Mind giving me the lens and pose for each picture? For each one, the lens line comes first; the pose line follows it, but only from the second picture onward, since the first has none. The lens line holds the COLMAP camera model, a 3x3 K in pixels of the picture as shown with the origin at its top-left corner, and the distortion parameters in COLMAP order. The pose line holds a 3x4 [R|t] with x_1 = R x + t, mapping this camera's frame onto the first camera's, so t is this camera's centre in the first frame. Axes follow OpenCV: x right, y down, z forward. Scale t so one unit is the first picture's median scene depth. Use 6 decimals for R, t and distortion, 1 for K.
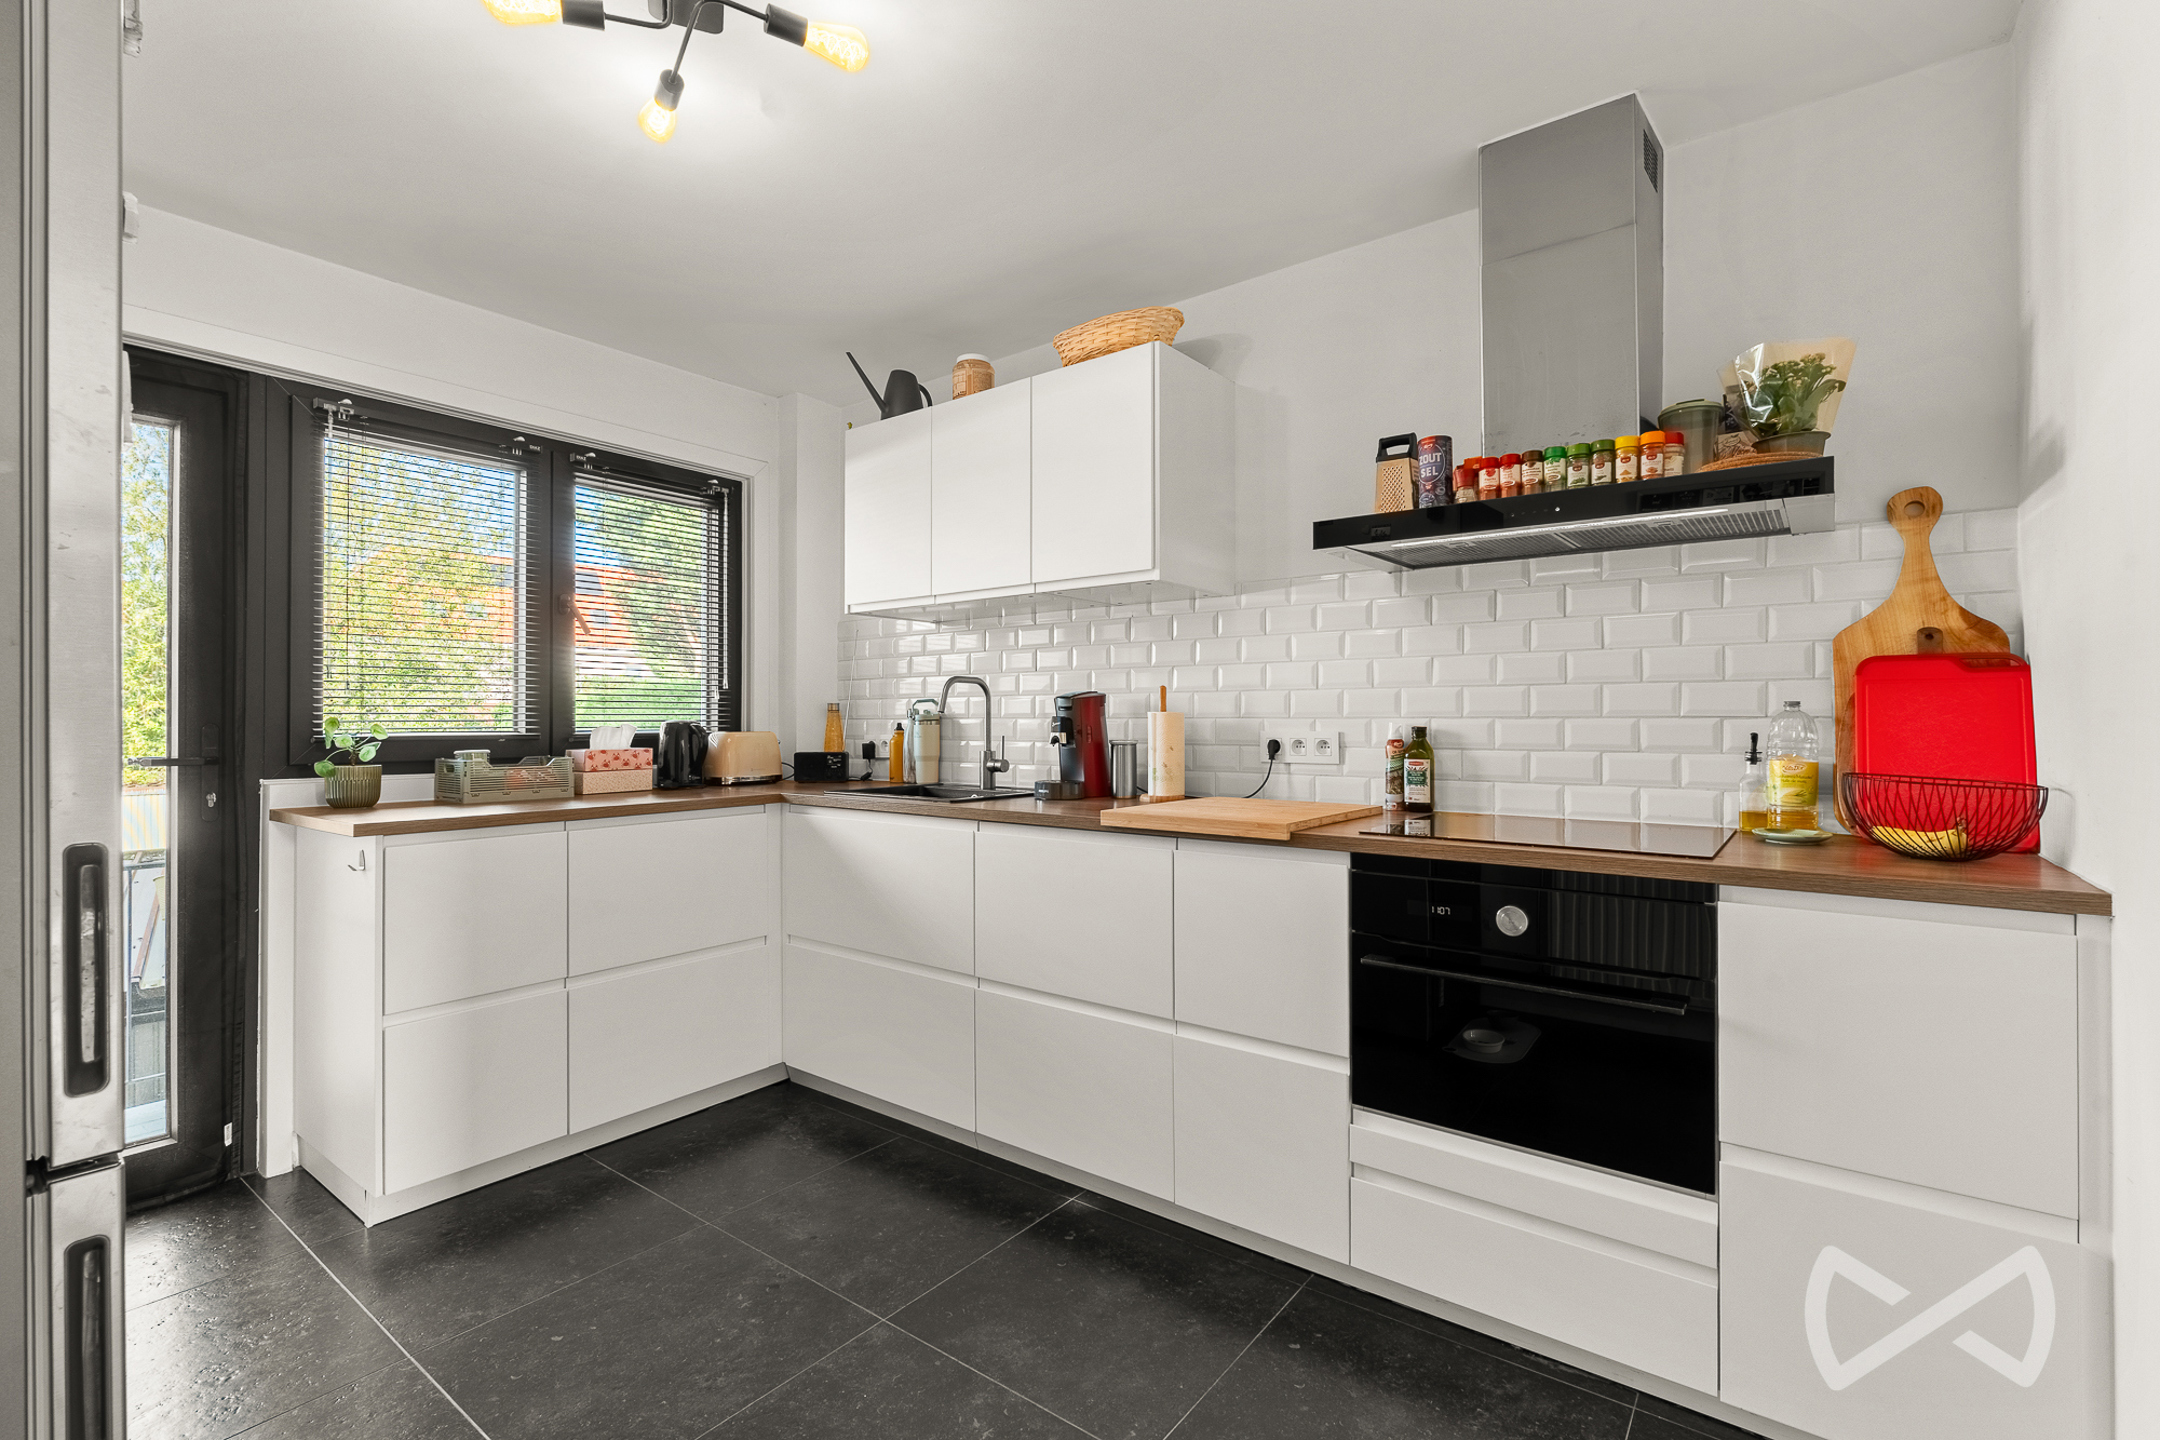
lens RADIAL K [[973.9, 0, 1063.1], [0, 973.9, 712.8], [0, 0, 1]] dist [-0.001550, 0.000568]
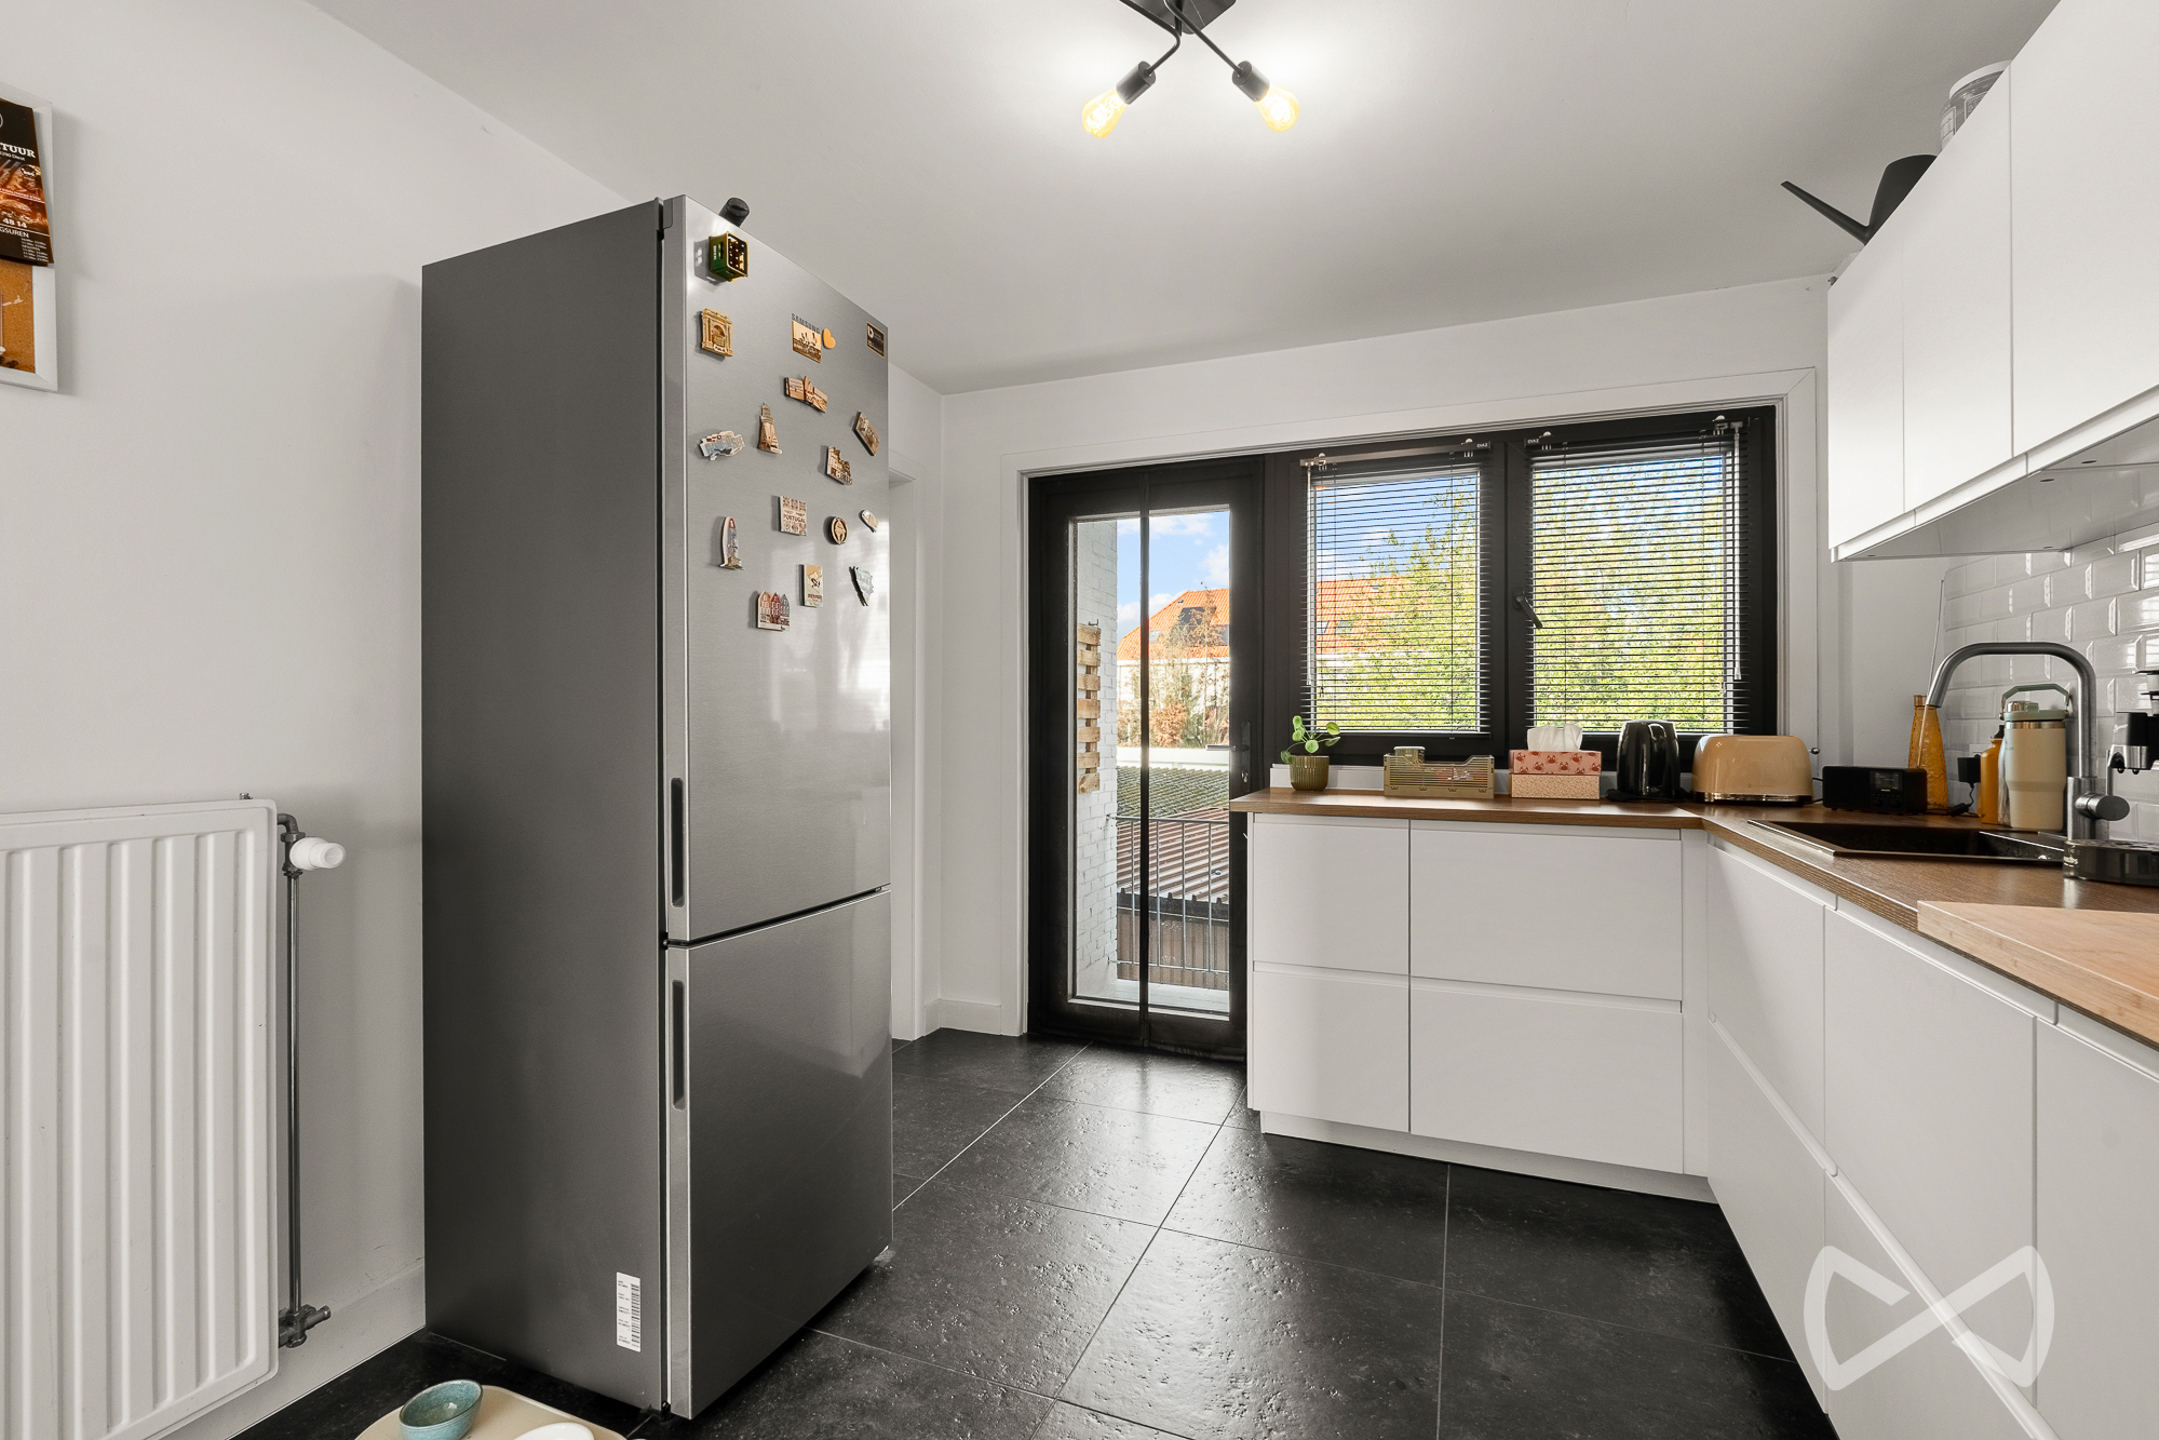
lens RADIAL K [[973.4, 0, 1110.1], [0, 973.4, 714.4], [0, 0, 1]] dist [-0.001550, 0.000568]
pose [[0.276546, -0.003906, -0.960993, 0.343694], [0.002751, 0.999991, -0.003273, 0.005554], [0.960997, -0.001739, 0.276555, 0.400855]]
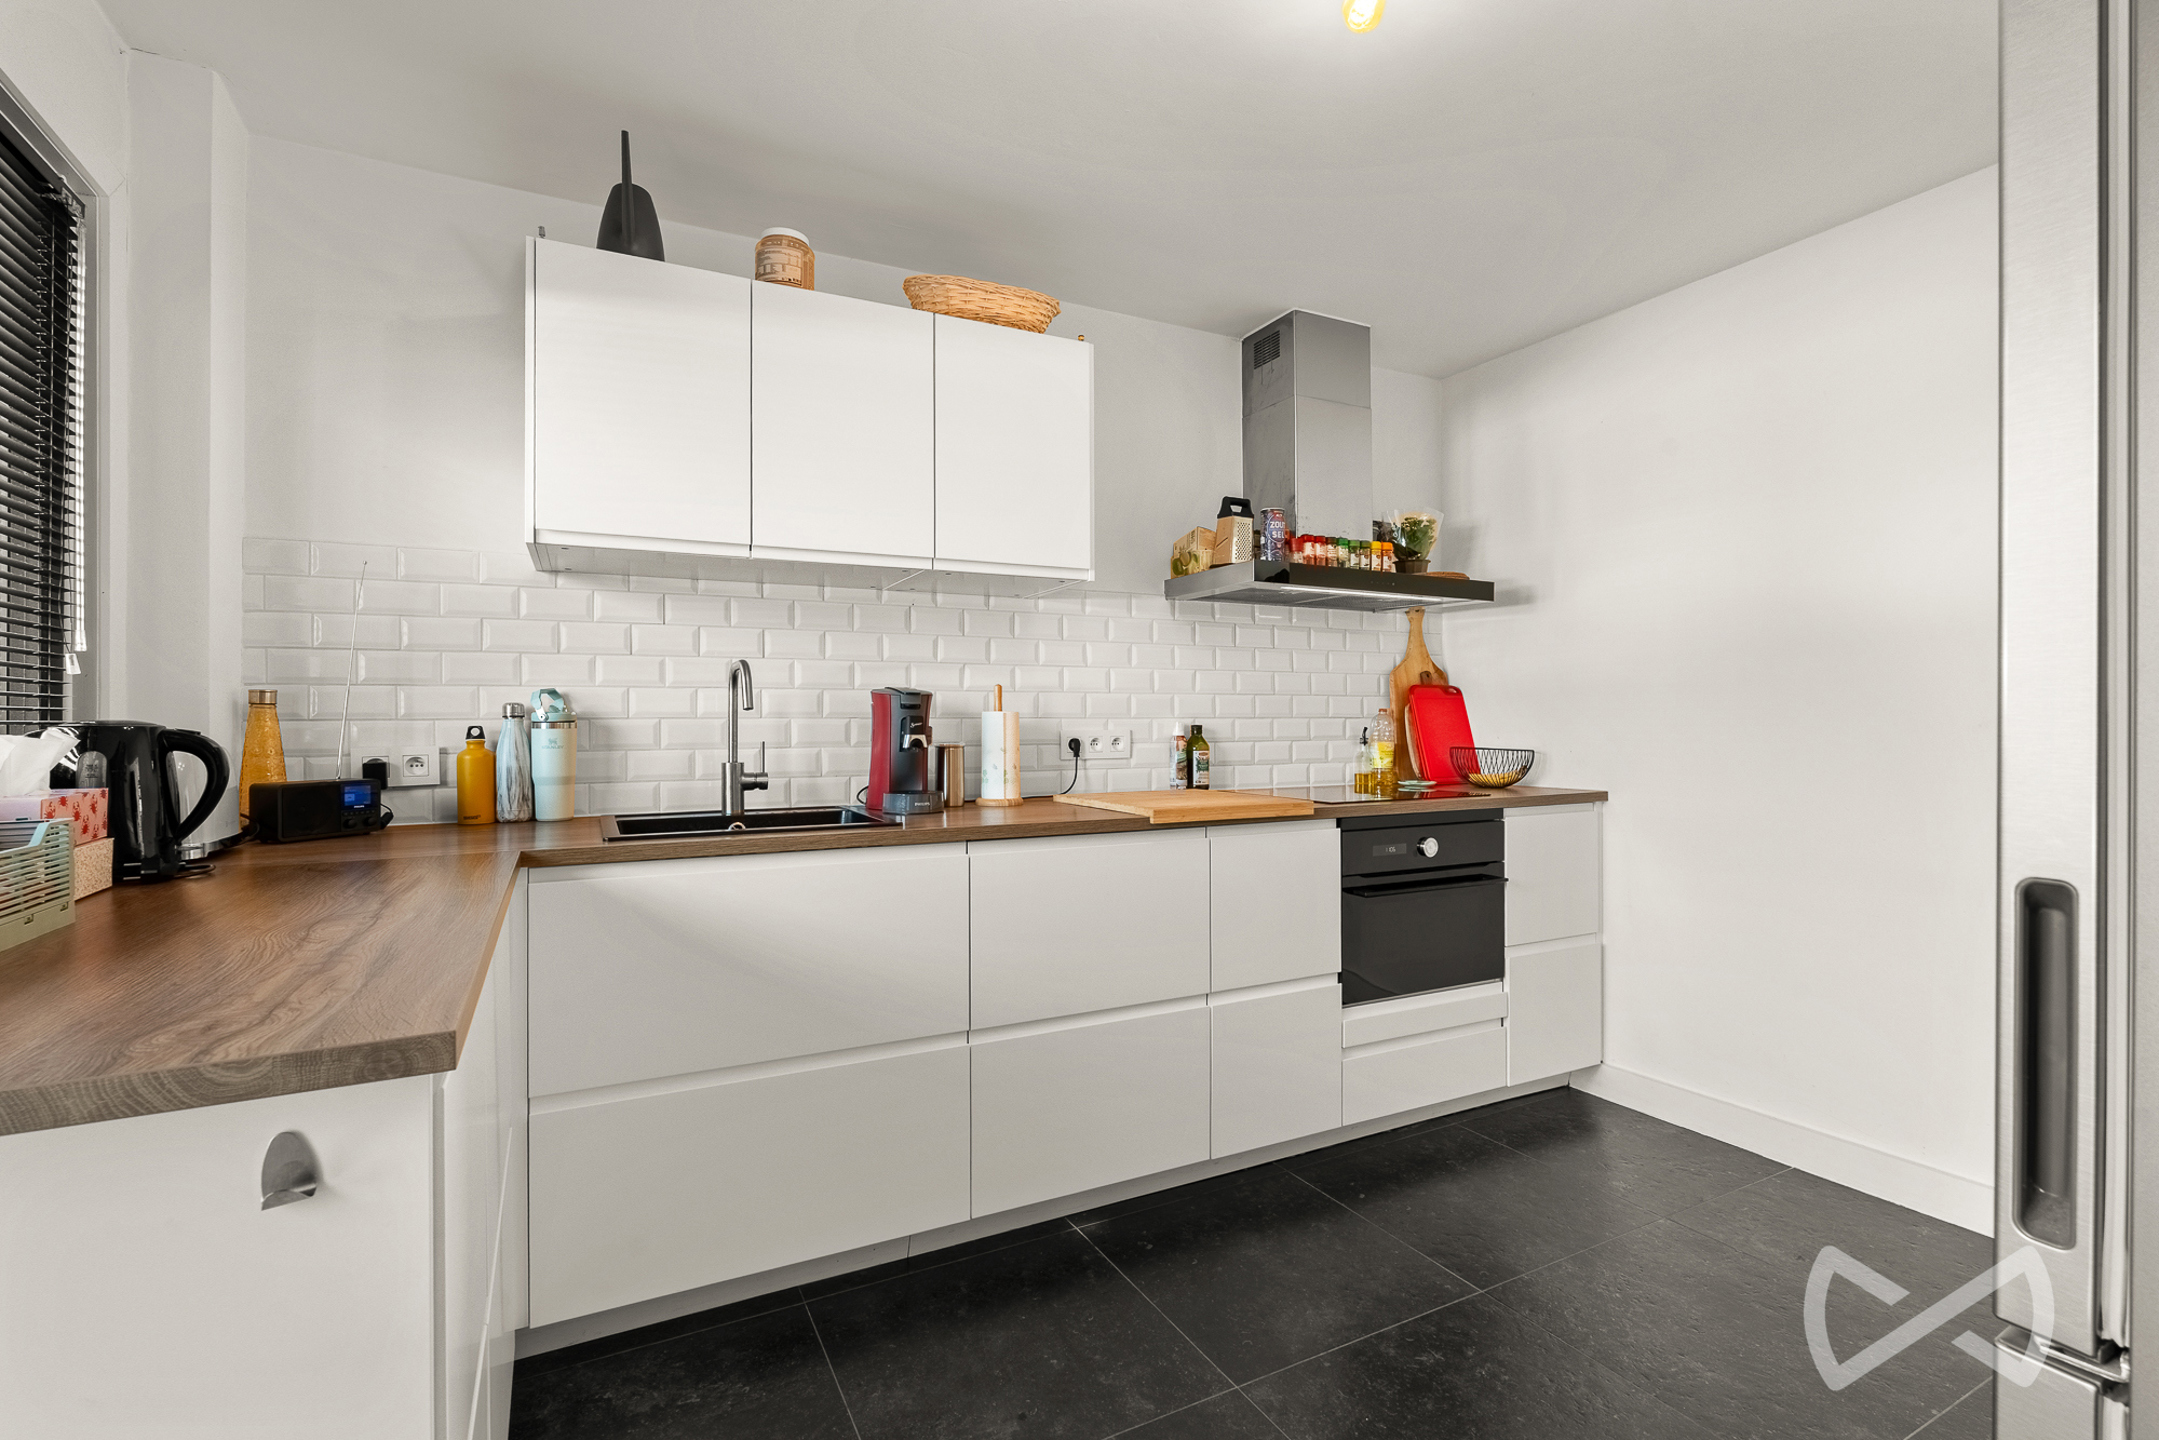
lens RADIAL K [[973.4, 0, 1087.9], [0, 973.4, 715.4], [0, 0, 1]] dist [-0.001550, 0.000568]
pose [[0.419231, 0.003911, 0.907871, -0.762286], [-0.004625, 0.999987, -0.002172, 0.004605], [-0.907868, -0.003288, 0.419244, 0.540108]]
